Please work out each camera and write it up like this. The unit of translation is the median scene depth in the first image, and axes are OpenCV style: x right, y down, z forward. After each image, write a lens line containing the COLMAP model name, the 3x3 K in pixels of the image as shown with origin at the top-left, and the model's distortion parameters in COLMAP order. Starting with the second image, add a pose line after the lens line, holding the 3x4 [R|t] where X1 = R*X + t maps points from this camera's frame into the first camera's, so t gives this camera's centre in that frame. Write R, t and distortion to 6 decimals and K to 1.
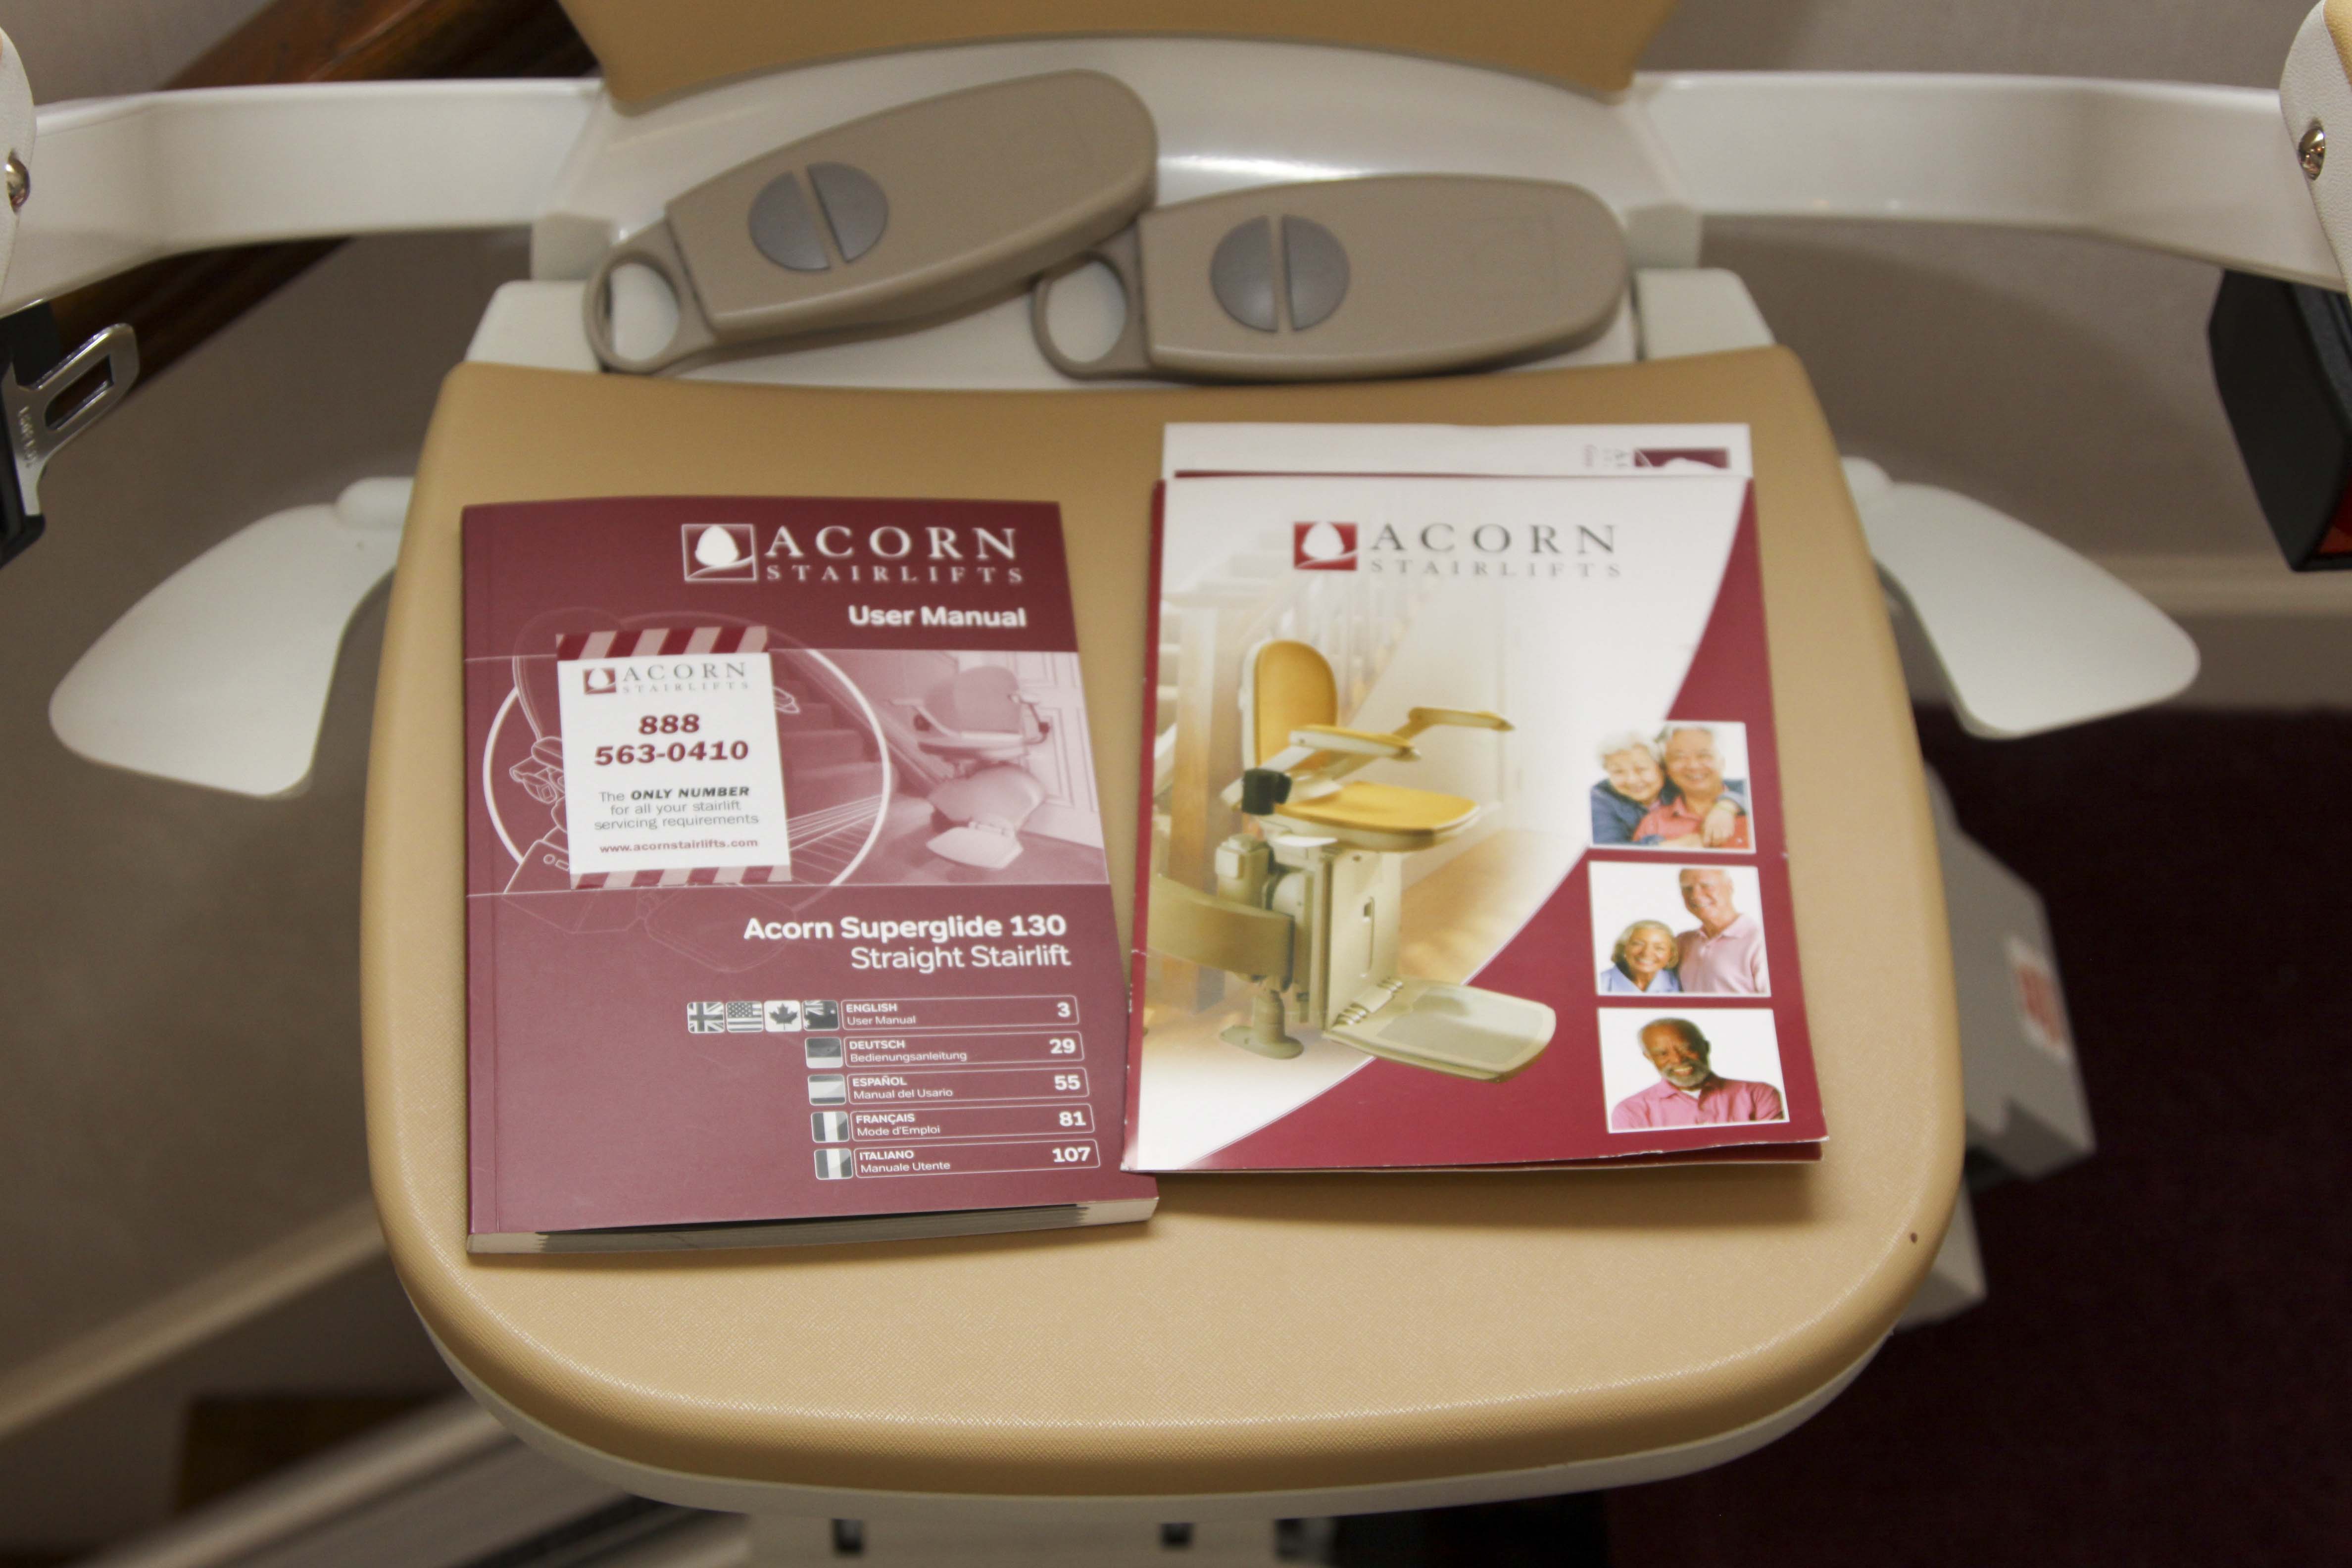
lens RADIAL K [[3648.2, 0, 1171.8], [0, 3648.2, 778.2], [0, 0, 1]] dist [0.014868, 0.000000]
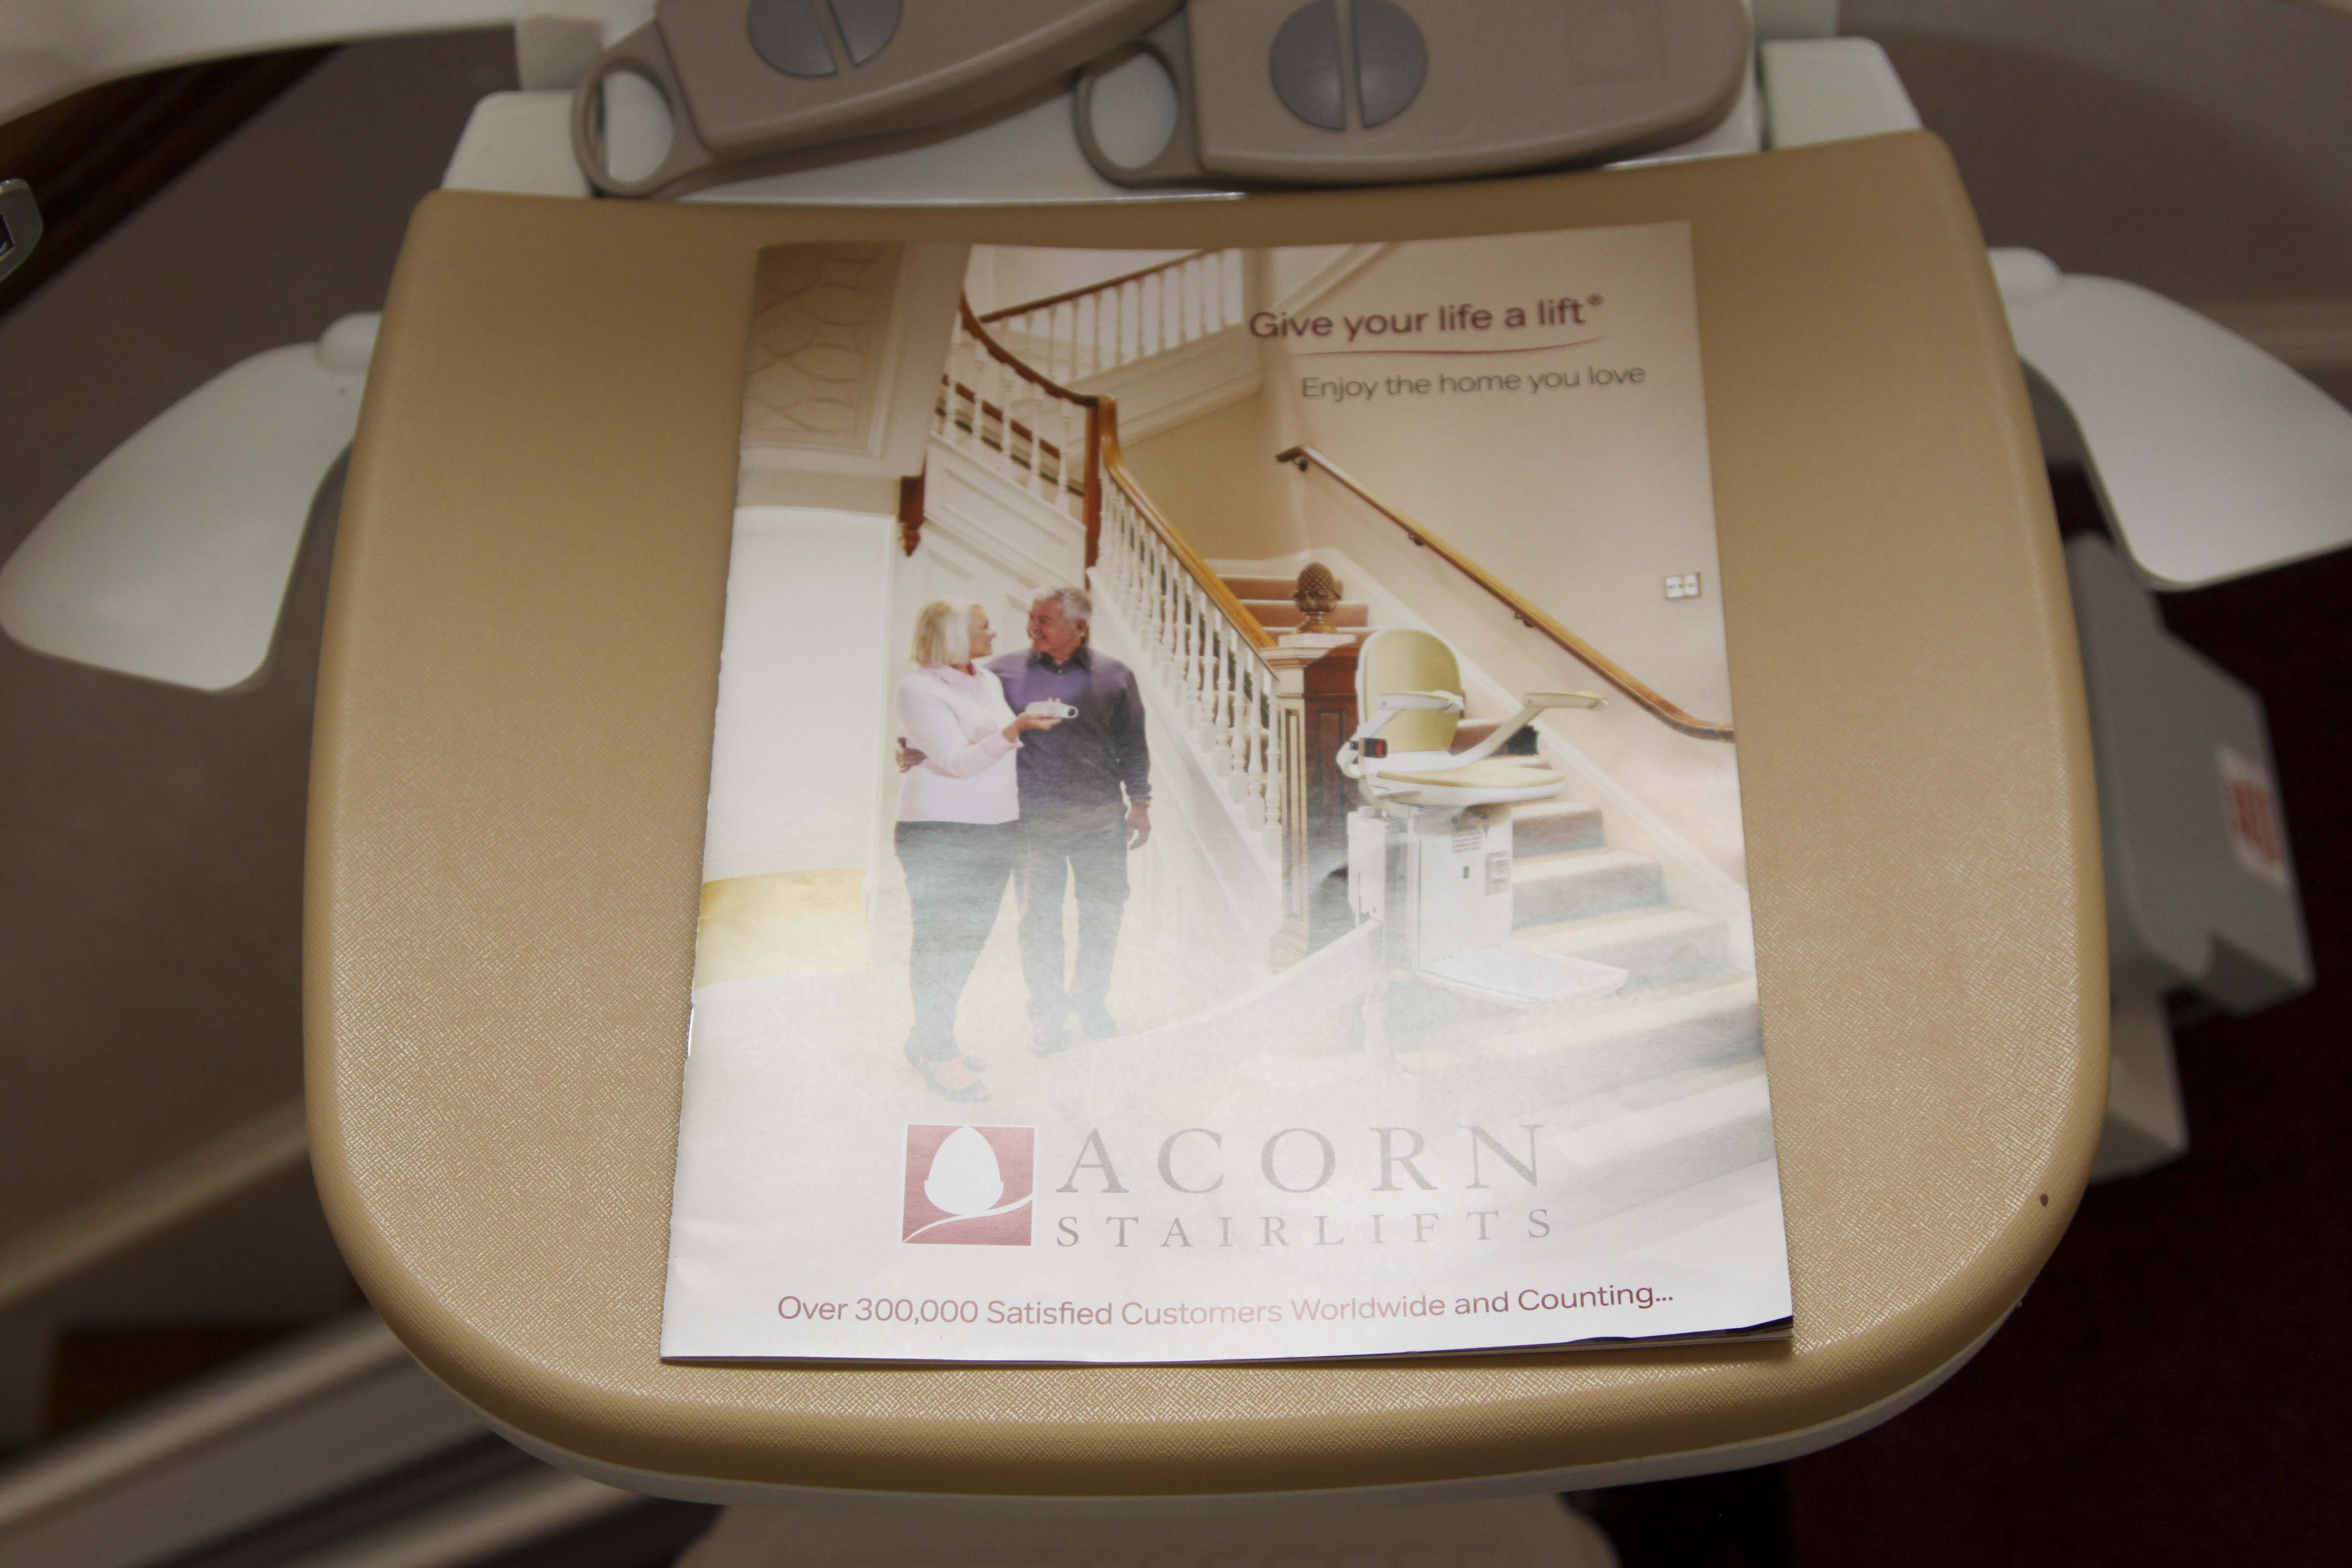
lens RADIAL K [[3648.2, 0, 1156.5], [0, 3648.2, 789.4], [0, 0, 1]] dist [0.014868, 0.000000]
pose [[0.996574, -0.010546, -0.082029, 0.053552], [0.018305, 0.995364, 0.094422, -0.047689], [0.080653, -0.095600, 0.992147, 0.106746]]
